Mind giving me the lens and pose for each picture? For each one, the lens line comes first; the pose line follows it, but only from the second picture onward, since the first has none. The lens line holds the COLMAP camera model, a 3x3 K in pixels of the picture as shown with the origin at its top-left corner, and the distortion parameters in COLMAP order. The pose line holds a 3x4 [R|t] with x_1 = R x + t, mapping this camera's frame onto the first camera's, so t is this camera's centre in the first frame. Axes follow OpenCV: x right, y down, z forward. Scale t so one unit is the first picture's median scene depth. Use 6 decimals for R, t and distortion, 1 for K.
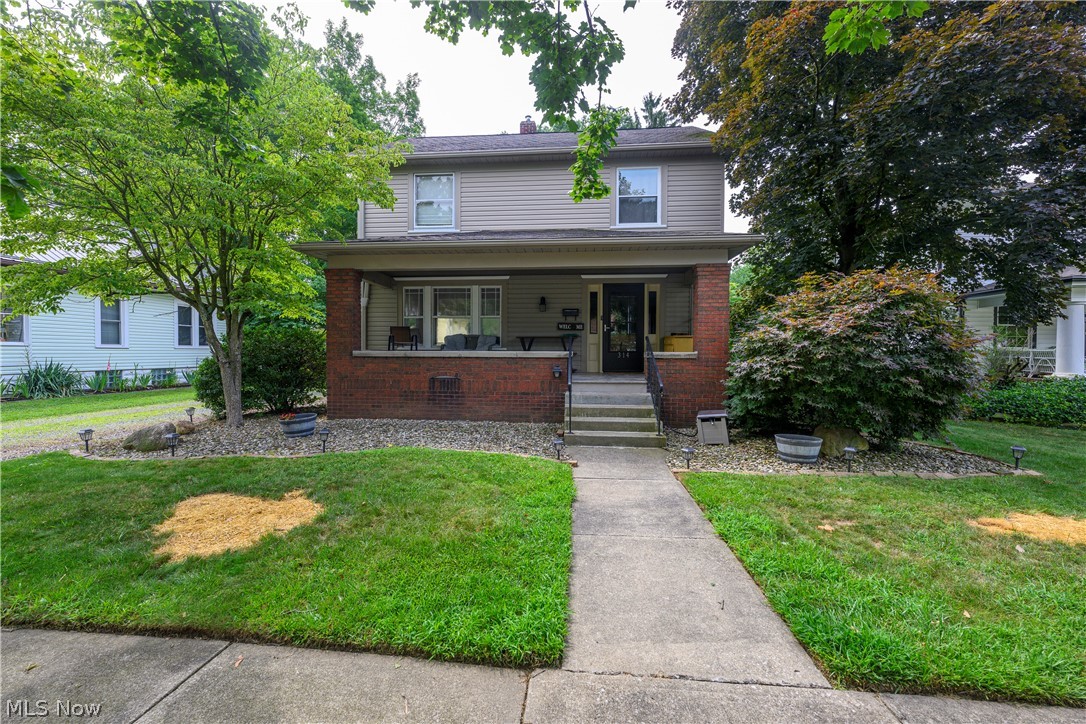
lens RADIAL K [[432.1, 0, 539.6], [0, 432.1, 357.9], [0, 0, 1]] dist [-0.001417, 0.000623]
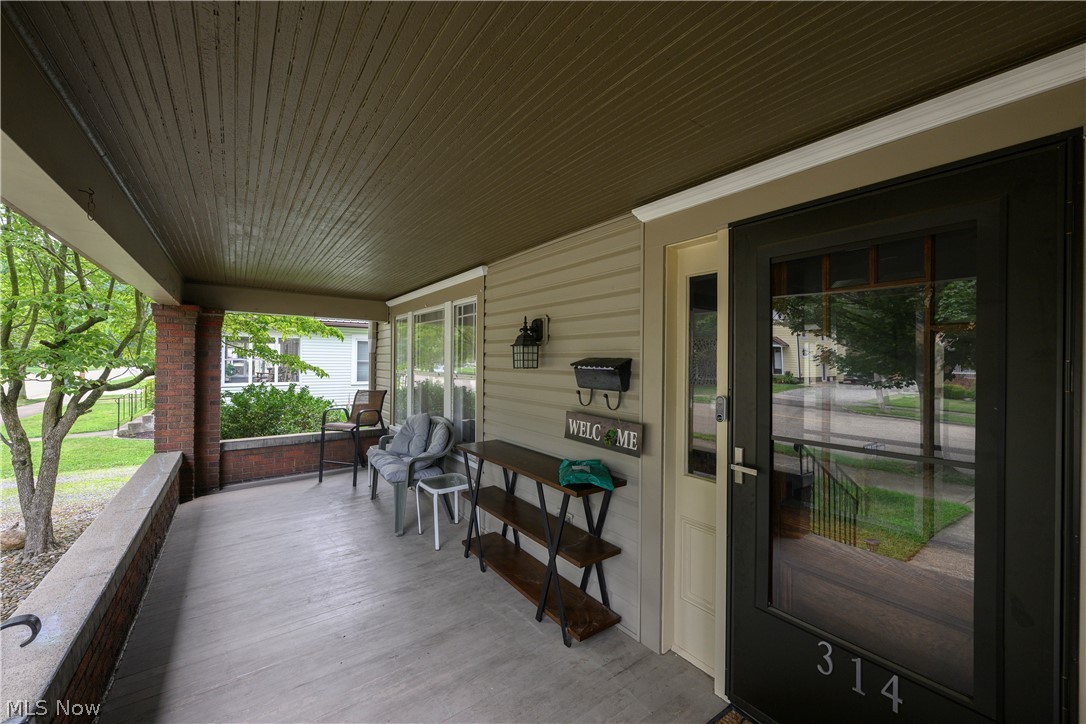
lens RADIAL K [[432.1, 0, 532.9], [0, 432.1, 363.2], [0, 0, 1]] dist [-0.001417, 0.000623]
pose [[0.641214, 0.003776, -0.767353, 0.297469], [-0.010716, 0.999934, -0.004034, -0.139123], [0.767287, 0.010810, 0.641213, 1.032047]]
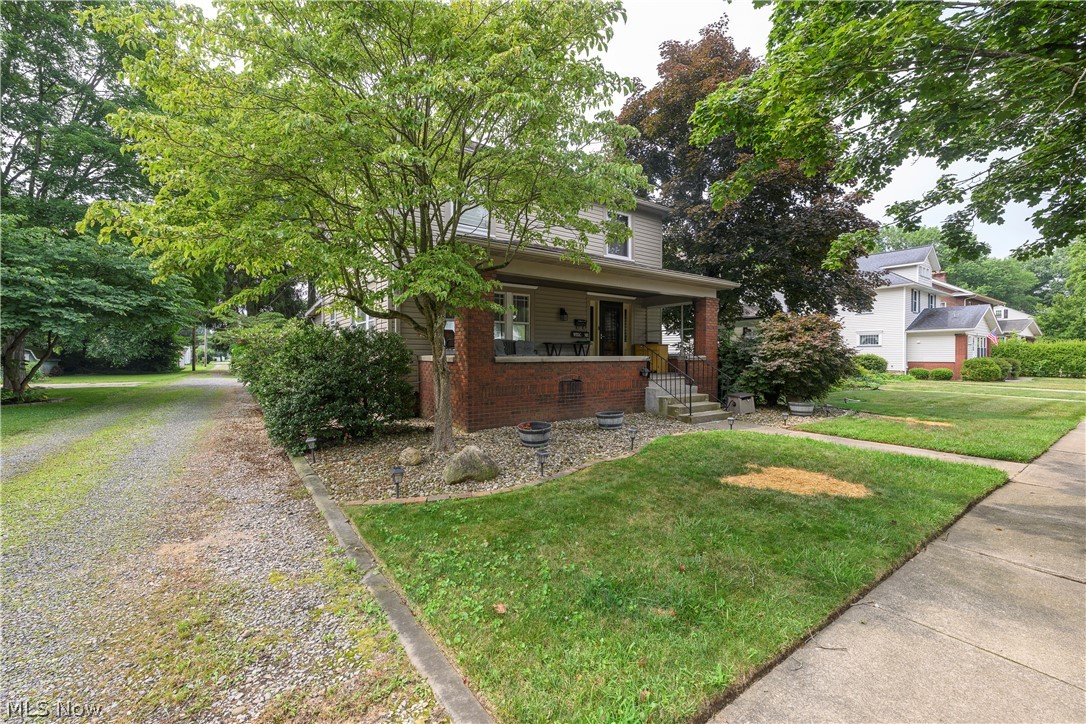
lens RADIAL K [[432.1, 0, 540.3], [0, 432.1, 361.2], [0, 0, 1]] dist [-0.001417, 0.000623]
pose [[0.765016, -0.013976, 0.643860, -0.982390], [0.012273, 0.999899, 0.007123, -0.011964], [-0.643895, 0.002453, 0.765110, 0.211535]]
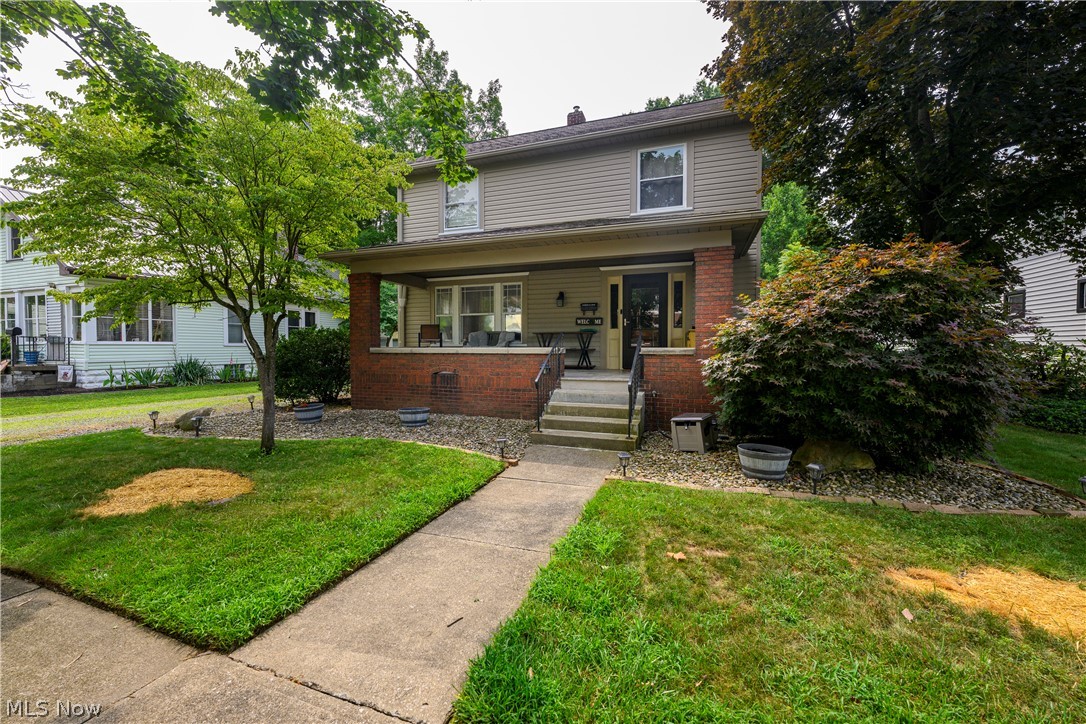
lens RADIAL K [[432.1, 0, 539.2], [0, 432.1, 357.7], [0, 0, 1]] dist [-0.001417, 0.000623]
pose [[0.966838, 0.001895, -0.255384, 0.267098], [0.000748, 0.999947, 0.010252, -0.001877], [0.255389, -0.010103, 0.966785, 0.049493]]
